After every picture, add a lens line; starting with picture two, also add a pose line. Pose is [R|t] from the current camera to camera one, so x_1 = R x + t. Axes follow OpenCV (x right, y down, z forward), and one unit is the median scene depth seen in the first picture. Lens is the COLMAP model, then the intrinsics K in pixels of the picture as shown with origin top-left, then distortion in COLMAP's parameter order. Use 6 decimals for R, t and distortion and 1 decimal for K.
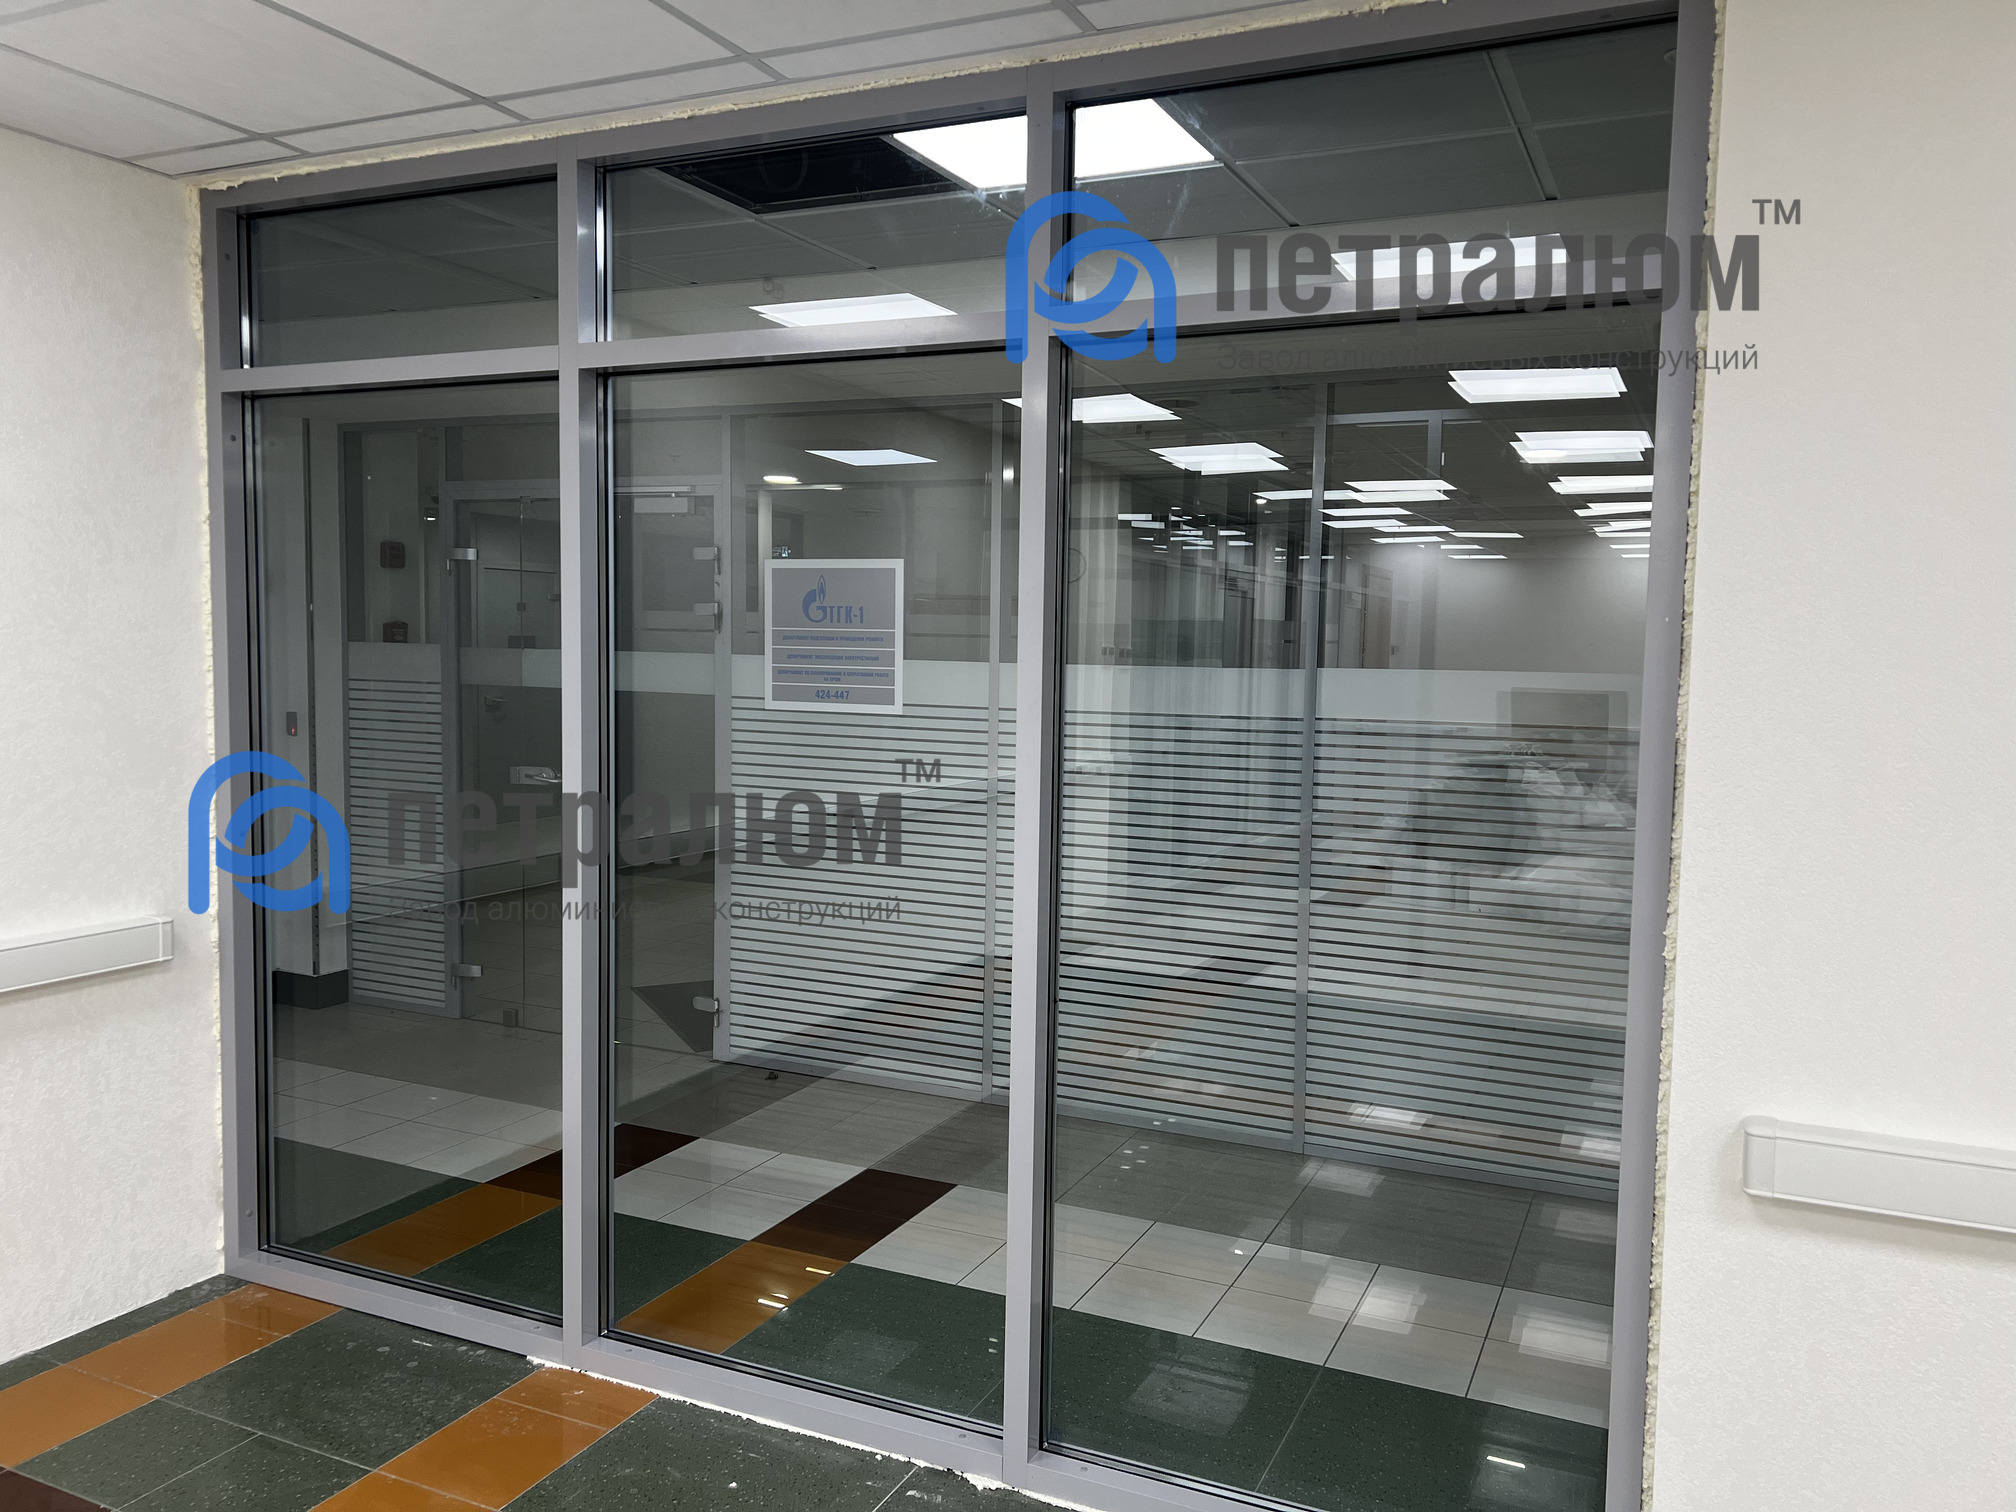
lens RADIAL K [[1514.2, 0, 1034.4], [0, 1514.2, 760.4], [0, 0, 1]] dist [0.081082, -0.092383]
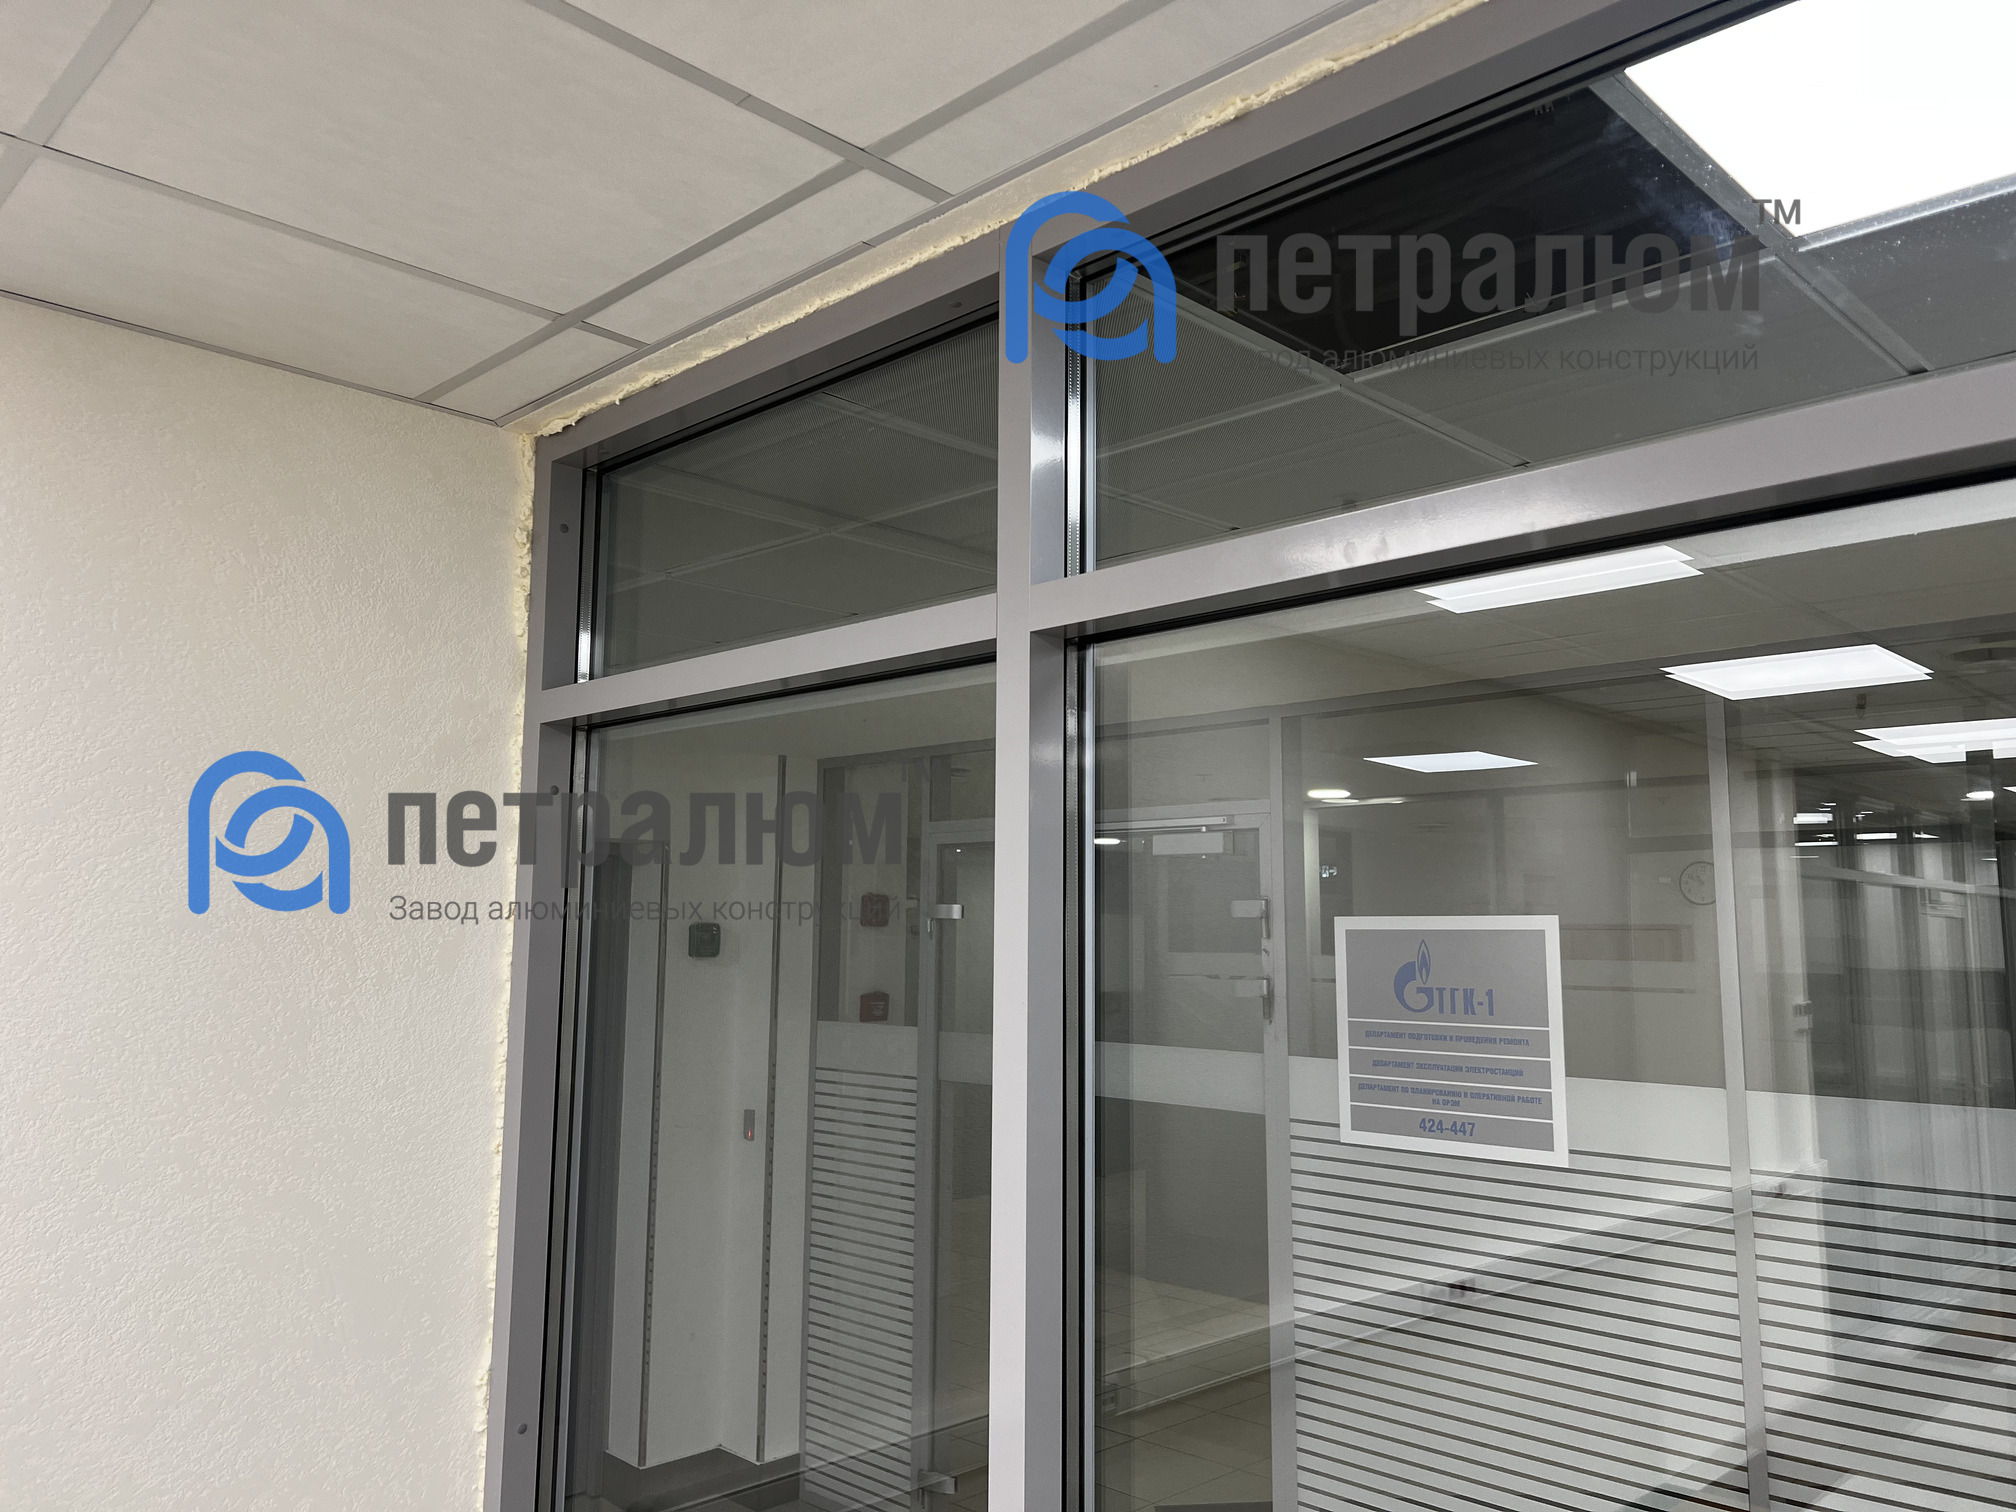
lens RADIAL K [[1514.2, 0, 1034.4], [0, 1514.2, 760.4], [0, 0, 1]] dist [0.081082, -0.092383]
pose [[0.941747, -0.052597, -0.332184, -0.074895], [-0.014834, 0.980239, -0.197262, -0.065367], [0.335995, 0.190698, 0.922357, 0.315233]]
